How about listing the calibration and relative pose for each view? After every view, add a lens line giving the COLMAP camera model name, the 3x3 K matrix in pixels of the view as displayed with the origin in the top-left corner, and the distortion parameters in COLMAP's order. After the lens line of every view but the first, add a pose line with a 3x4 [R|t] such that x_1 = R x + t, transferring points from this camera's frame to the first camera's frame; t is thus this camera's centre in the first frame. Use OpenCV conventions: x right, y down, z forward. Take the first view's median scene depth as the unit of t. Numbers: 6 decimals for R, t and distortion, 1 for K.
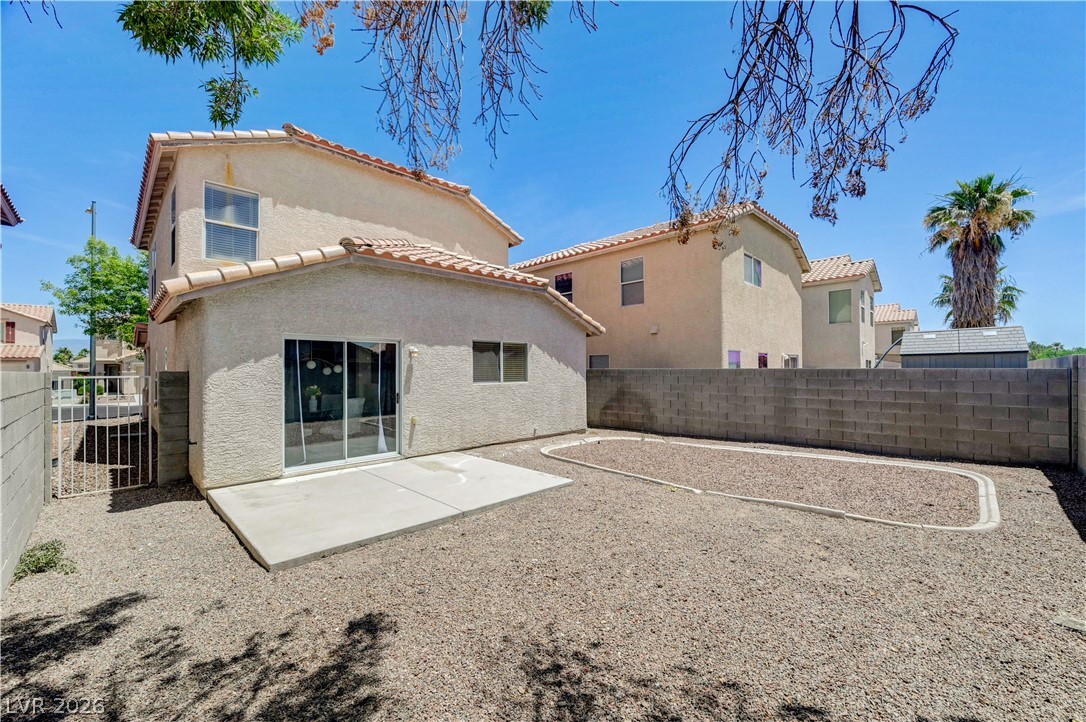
lens RADIAL K [[436.6, 0, 547.2], [0, 436.6, 361.5], [0, 0, 1]] dist [-0.001286, 0.000156]
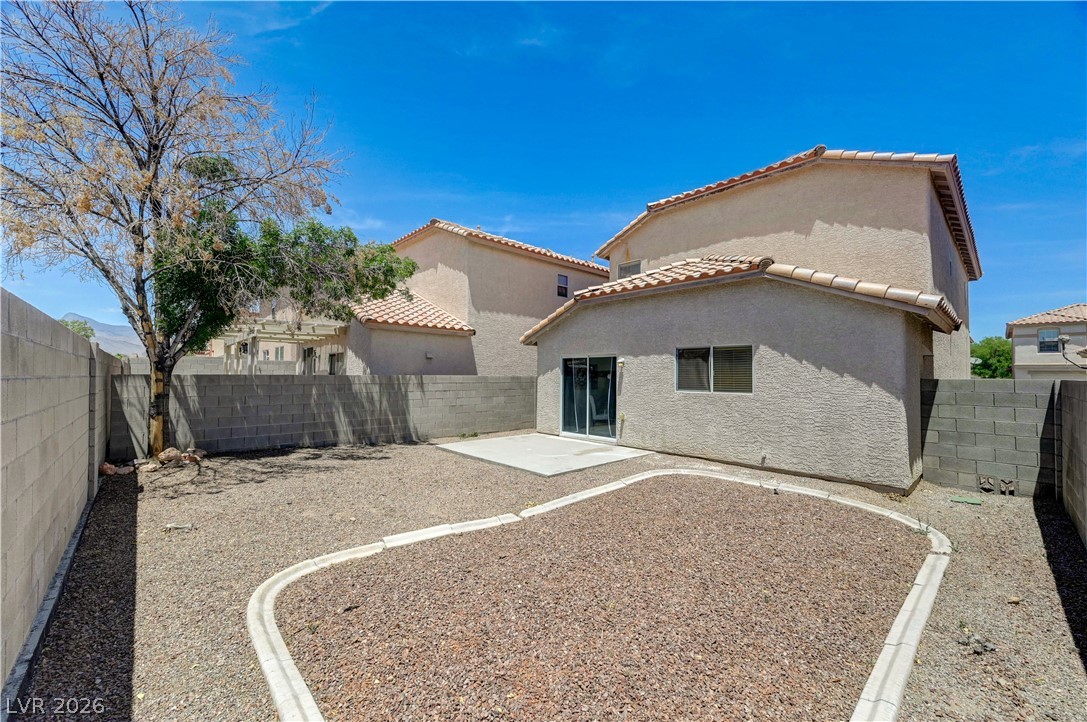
lens RADIAL K [[437.0, 0, 540.6], [0, 437.0, 357.2], [0, 0, 1]] dist [-0.001286, 0.000156]
pose [[-0.064301, -0.035729, -0.997291, 0.873195], [0.010632, 0.999278, -0.036486, 0.006207], [0.997874, -0.012950, -0.063874, 0.760916]]
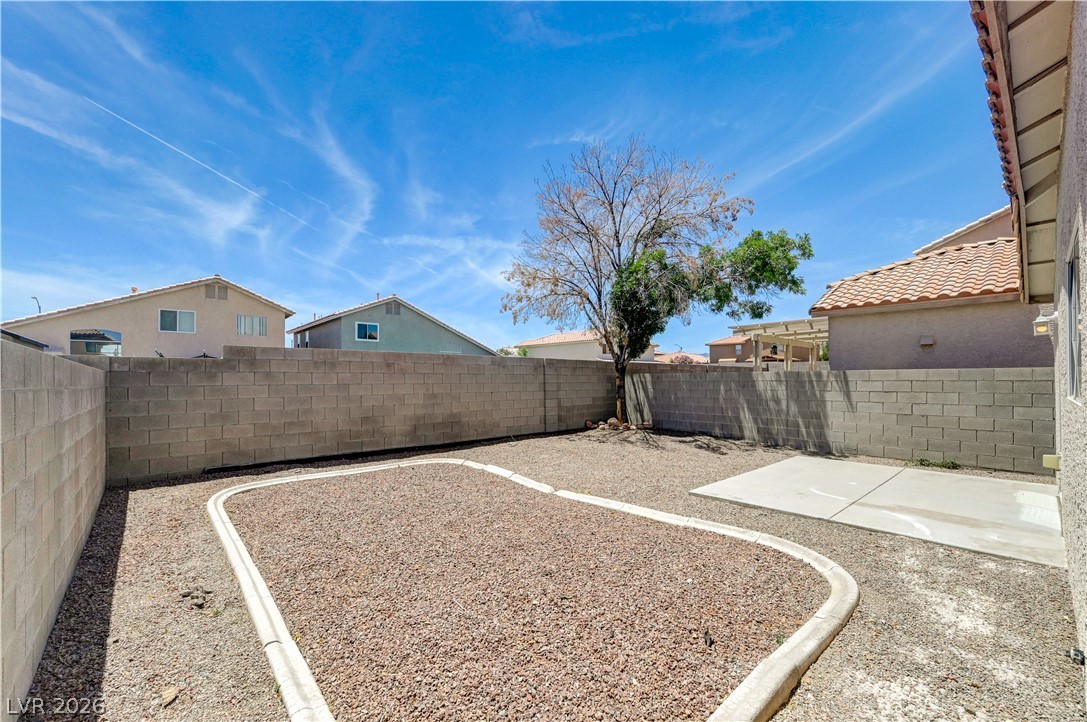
lens RADIAL K [[437.0, 0, 532.2], [0, 437.0, 379.9], [0, 0, 1]] dist [-0.001286, 0.000156]
pose [[-0.996267, 0.007883, 0.085970, 0.220045], [0.006544, 0.999853, -0.015841, 0.041067], [-0.086082, -0.015219, -0.996172, 1.391312]]
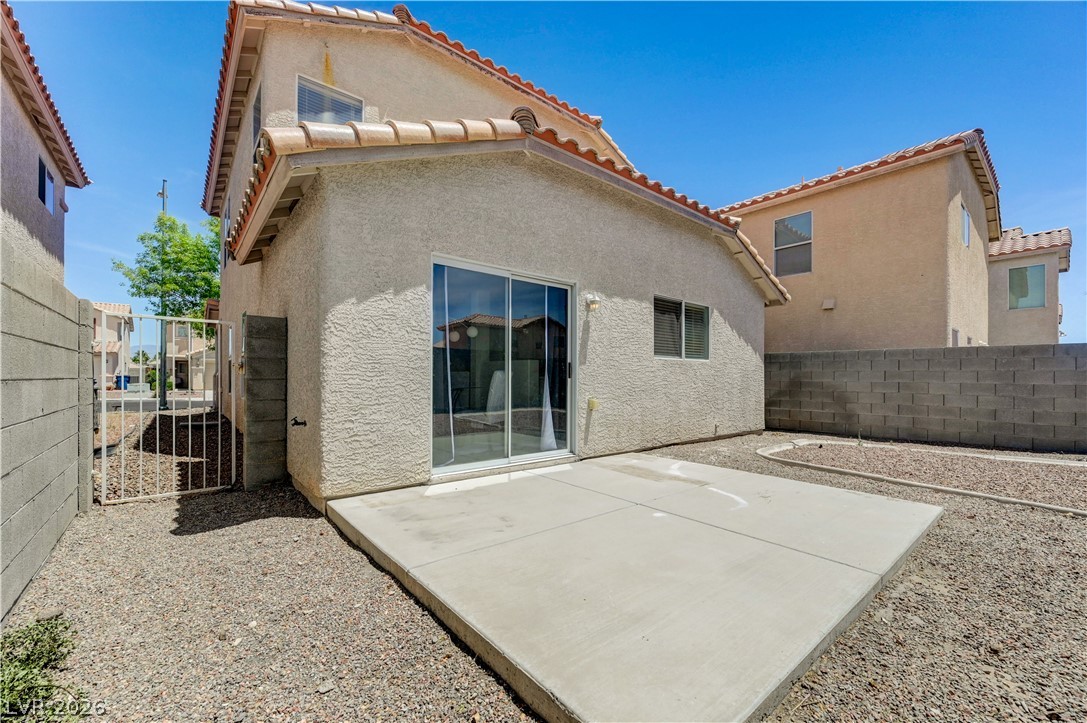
lens RADIAL K [[437.0, 0, 542.1], [0, 437.0, 373.7], [0, 0, 1]] dist [-0.001286, 0.000156]
pose [[0.995439, 0.011666, -0.094683, -0.285500], [-0.010886, 0.999902, 0.008758, 0.074530], [0.094776, -0.007687, 0.995469, 0.288027]]
